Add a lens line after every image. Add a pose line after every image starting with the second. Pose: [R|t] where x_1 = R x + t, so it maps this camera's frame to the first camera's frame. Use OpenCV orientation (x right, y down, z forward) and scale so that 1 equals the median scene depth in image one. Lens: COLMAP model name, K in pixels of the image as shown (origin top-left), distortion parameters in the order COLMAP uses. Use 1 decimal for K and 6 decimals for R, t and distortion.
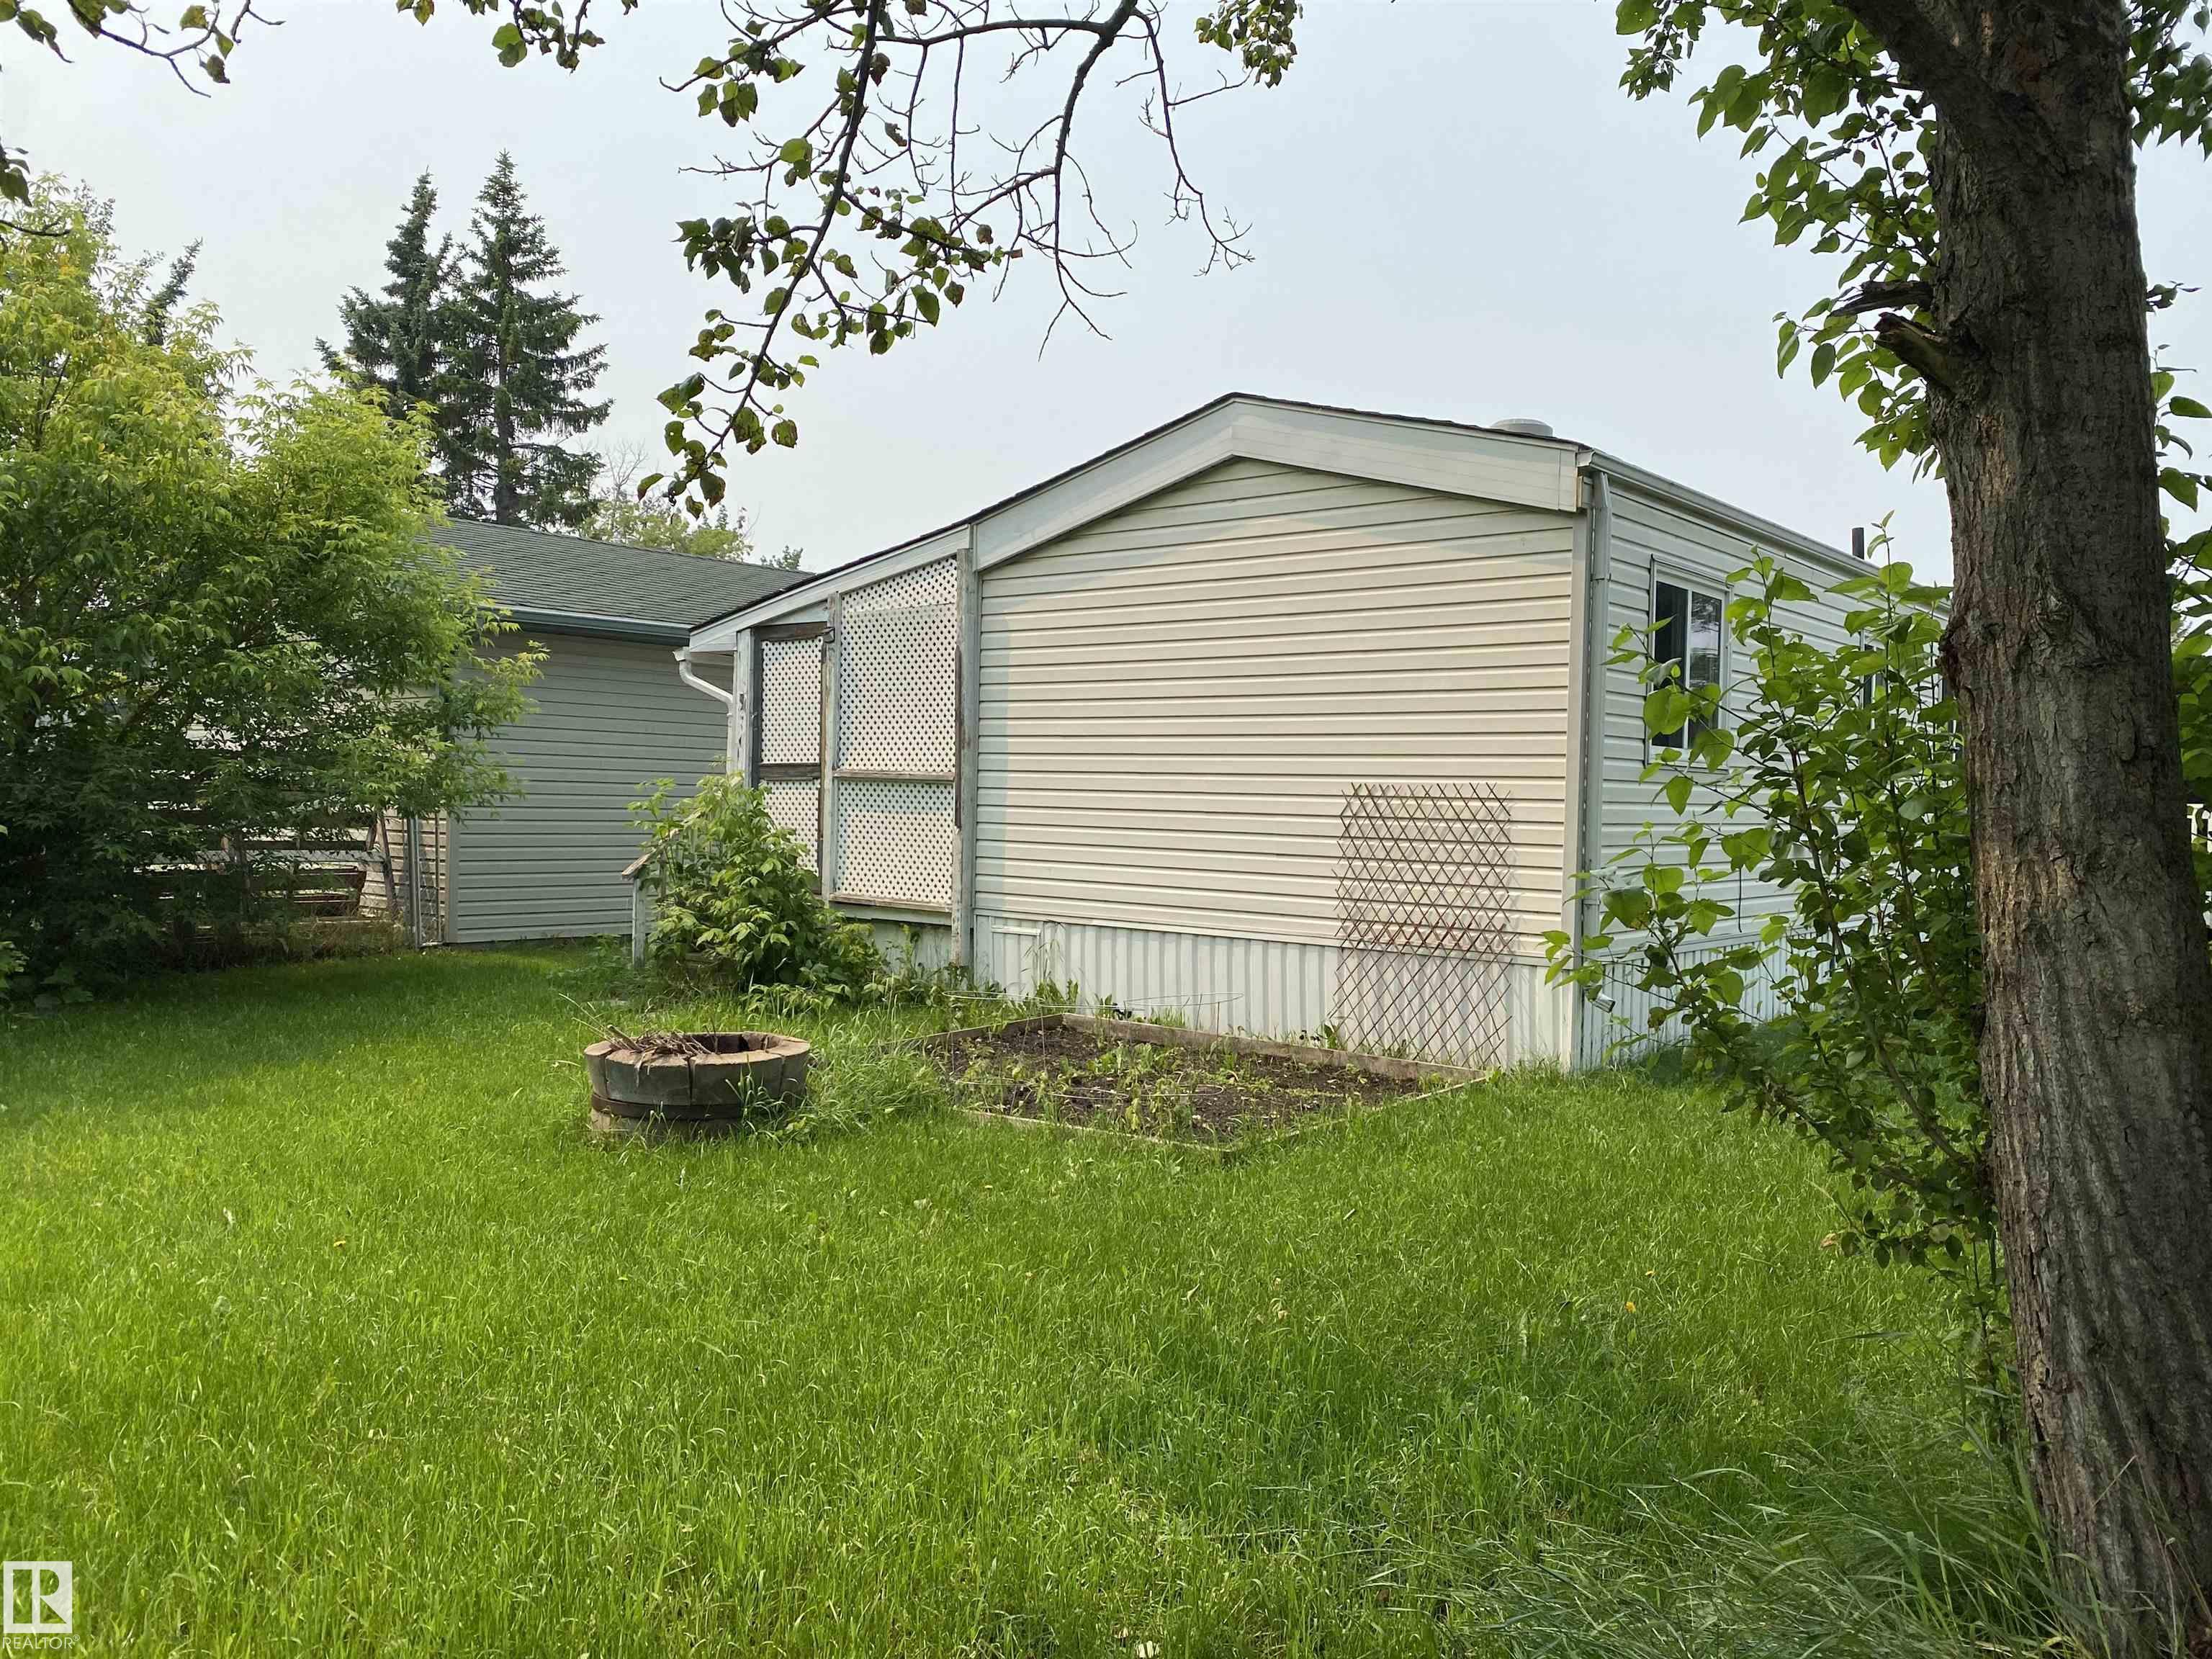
lens RADIAL K [[1672.8, 0, 1117.4], [0, 1672.8, 838.8], [0, 0, 1]] dist [0.019886, -0.045792]
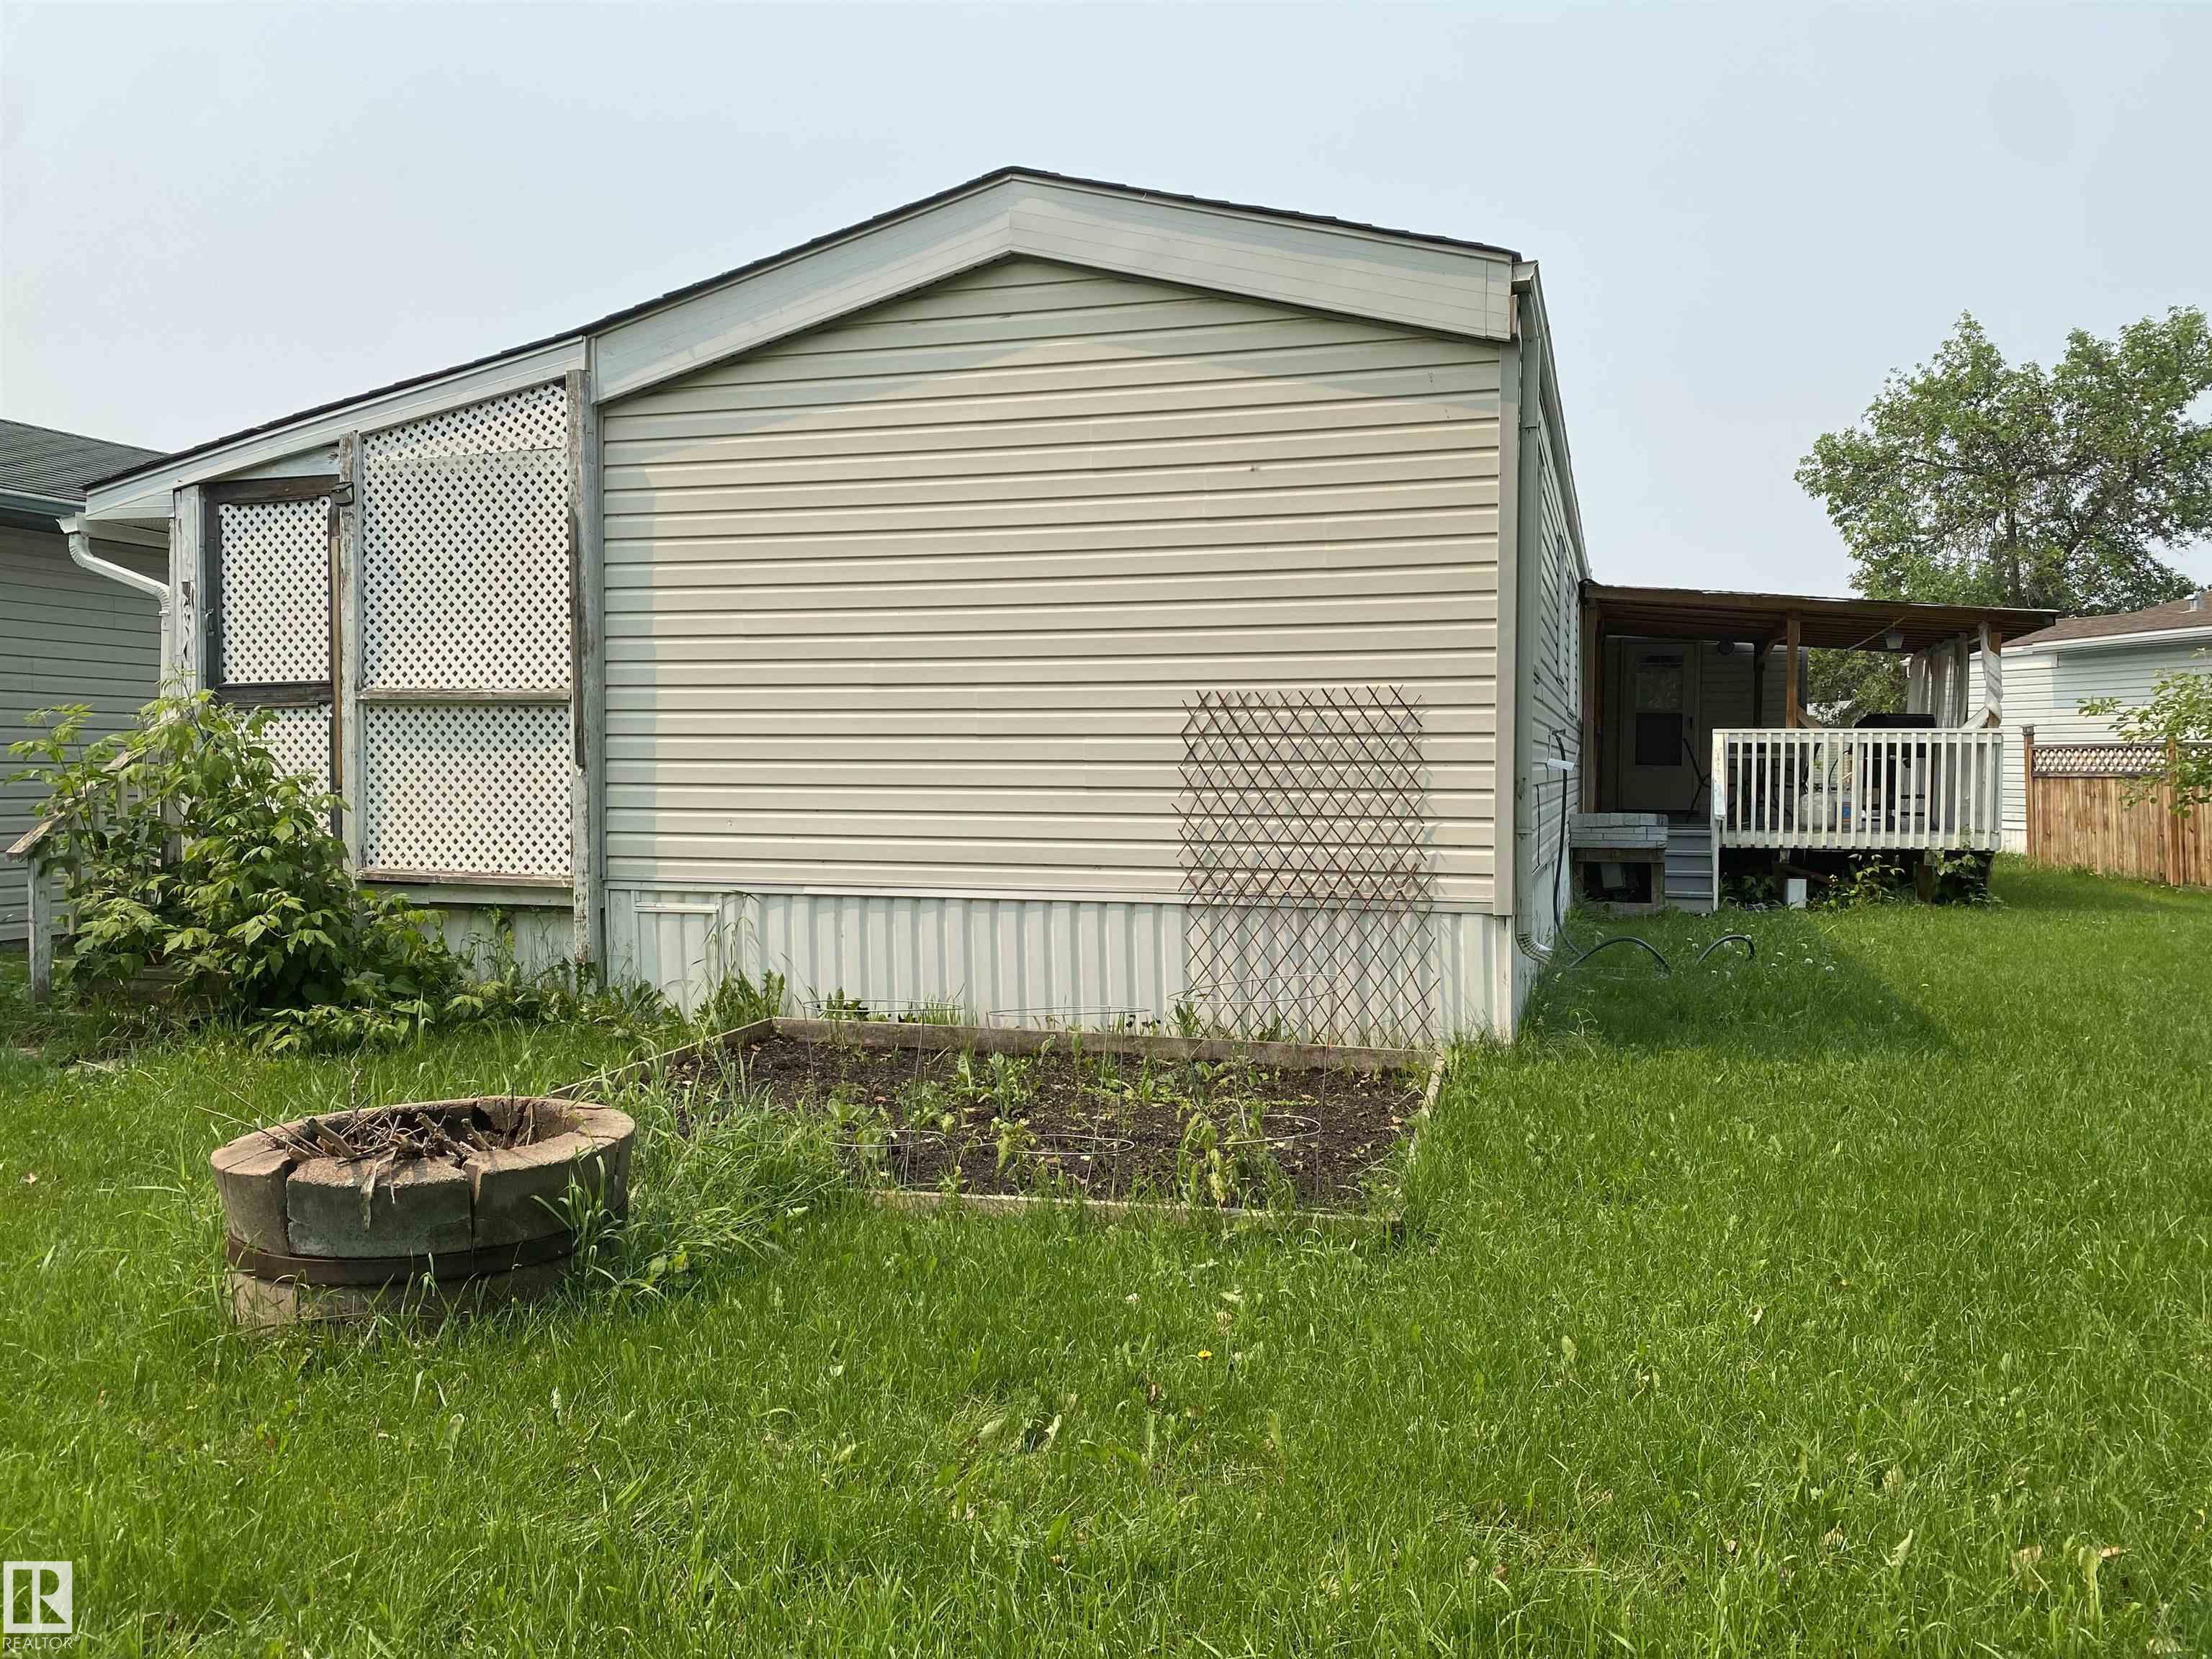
lens RADIAL K [[1672.8, 0, 1120.1], [0, 1672.8, 839.8], [0, 0, 1]] dist [0.019886, -0.045792]
pose [[0.920012, -0.036374, 0.390198, -0.165150], [0.027925, 0.999237, 0.027307, 0.011166], [-0.390893, -0.014227, 0.920326, 0.259307]]
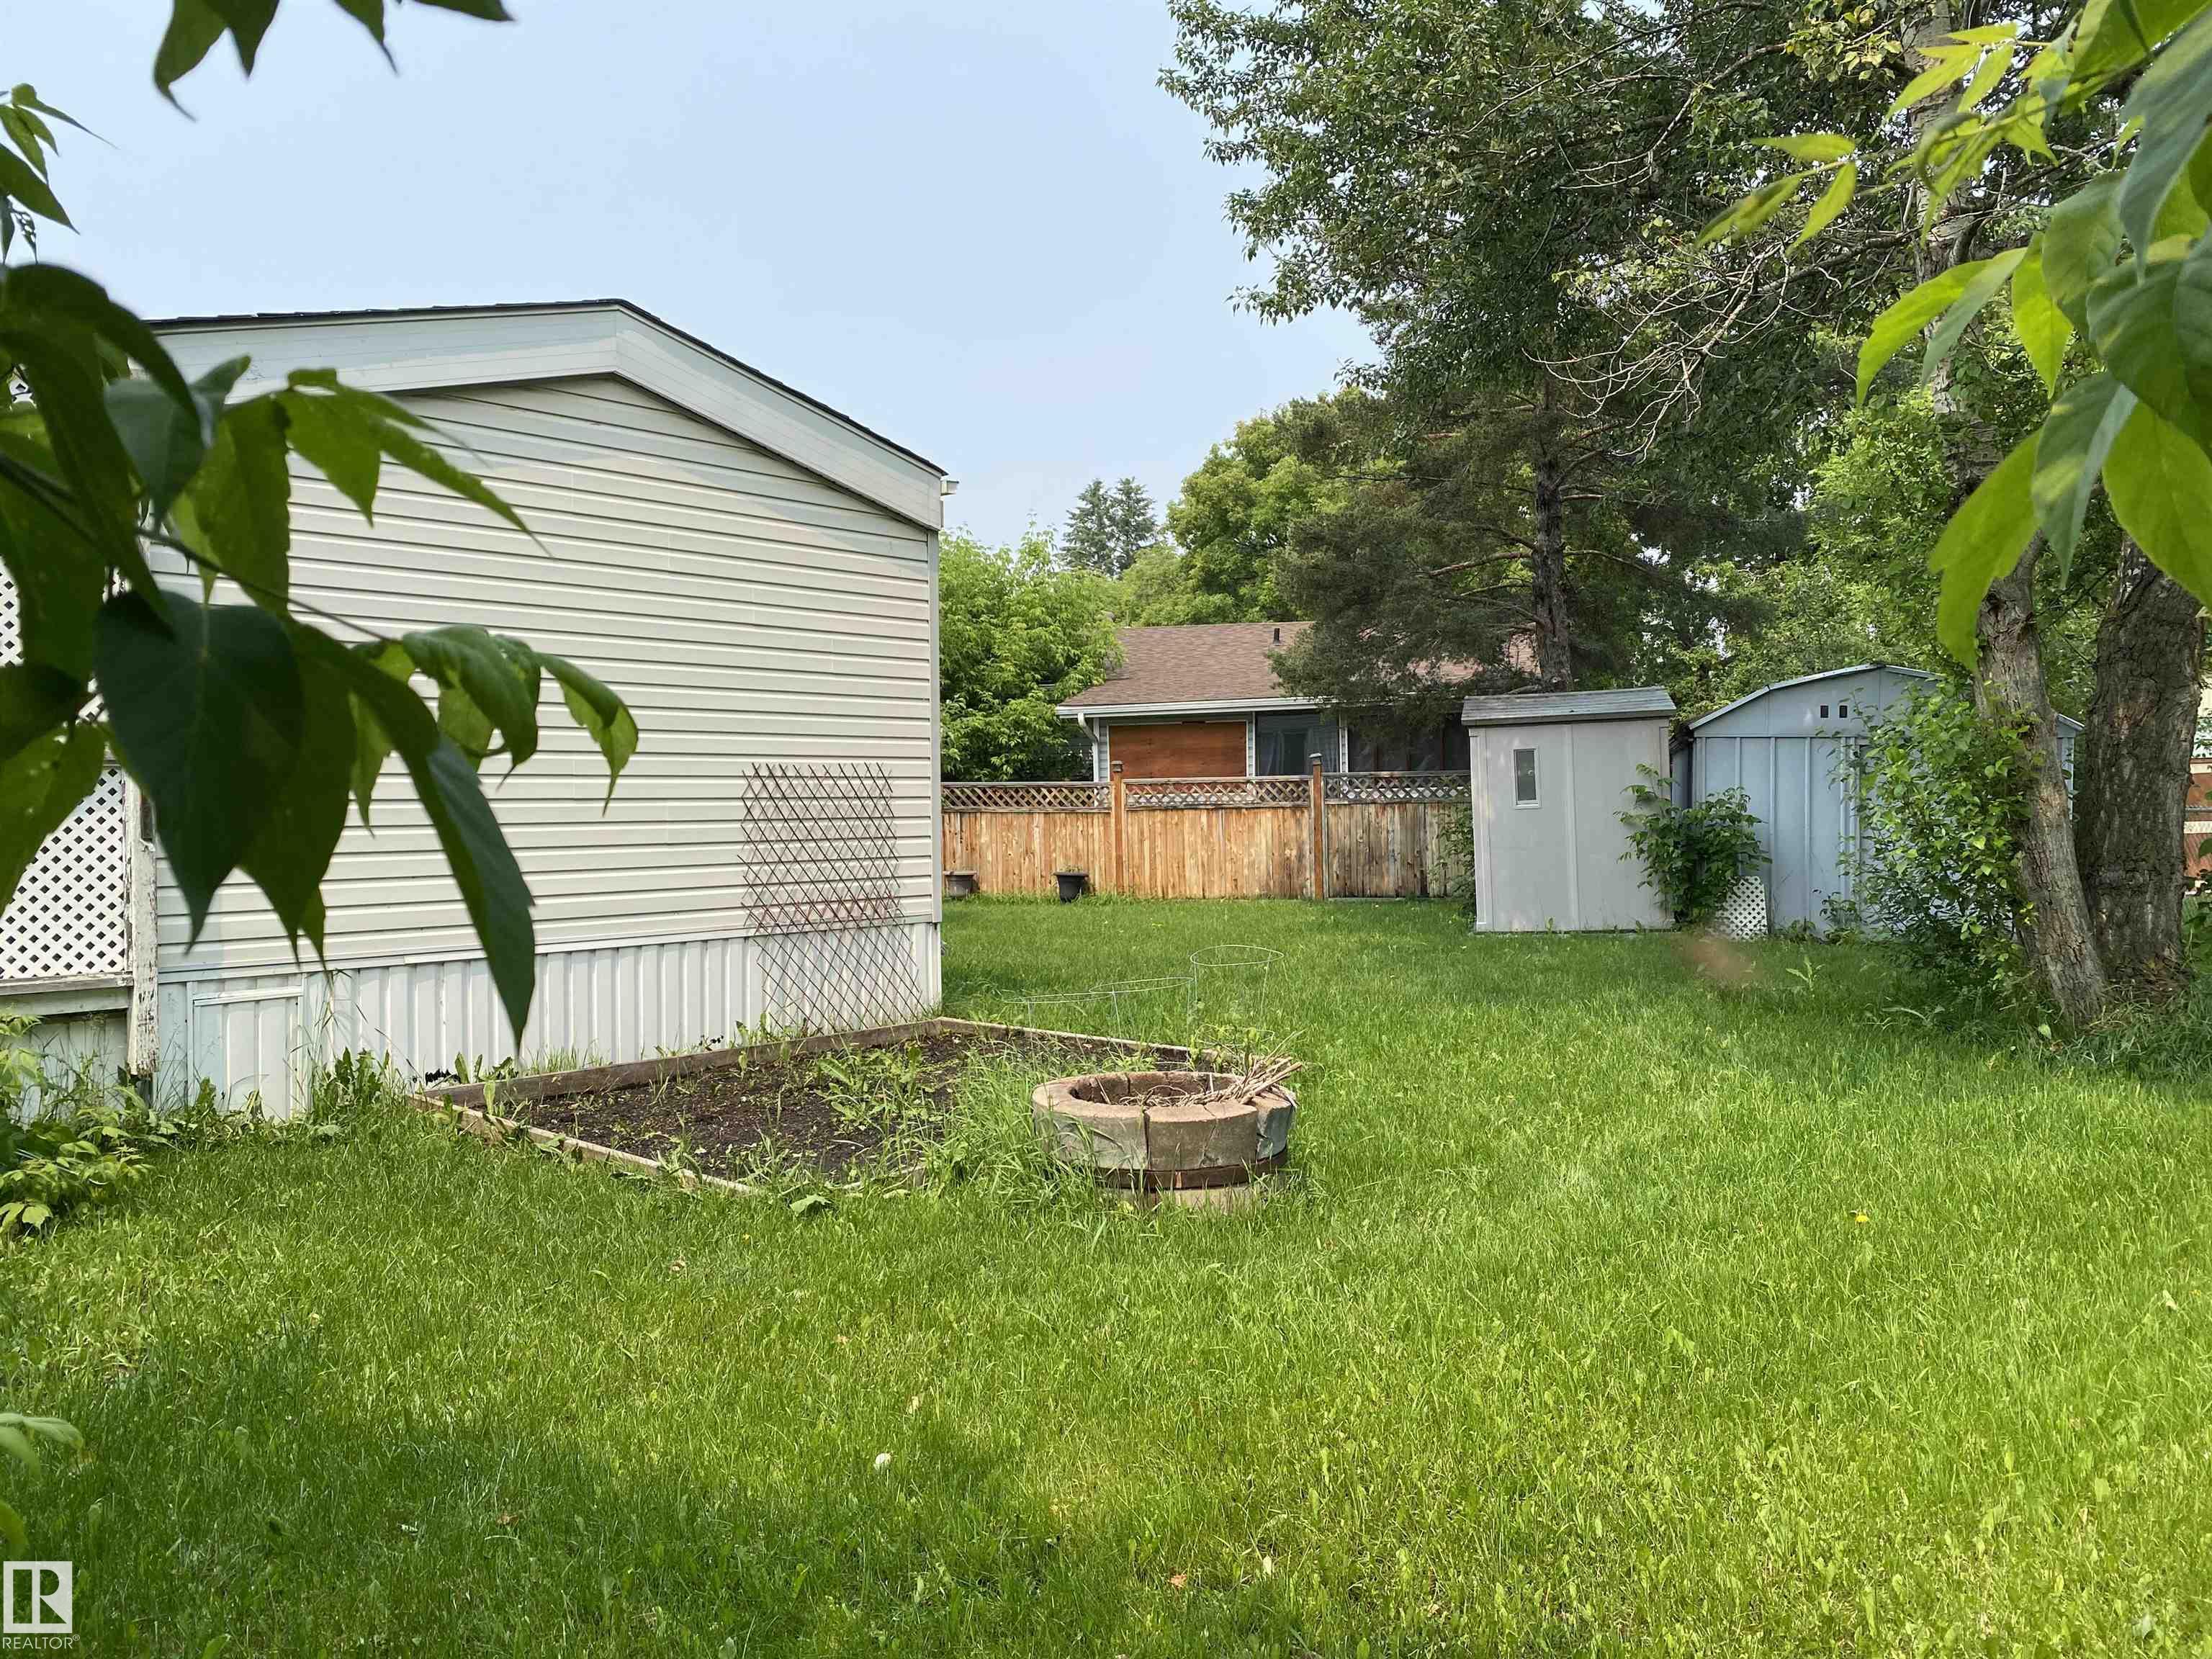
lens RADIAL K [[1672.8, 0, 1117.0], [0, 1672.8, 820.6], [0, 0, 1]] dist [0.019886, -0.045792]
pose [[0.031936, -0.031312, 0.998999, -0.683114], [0.039829, 0.998755, 0.030031, -0.017597], [-0.998696, 0.038830, 0.033143, 0.646880]]
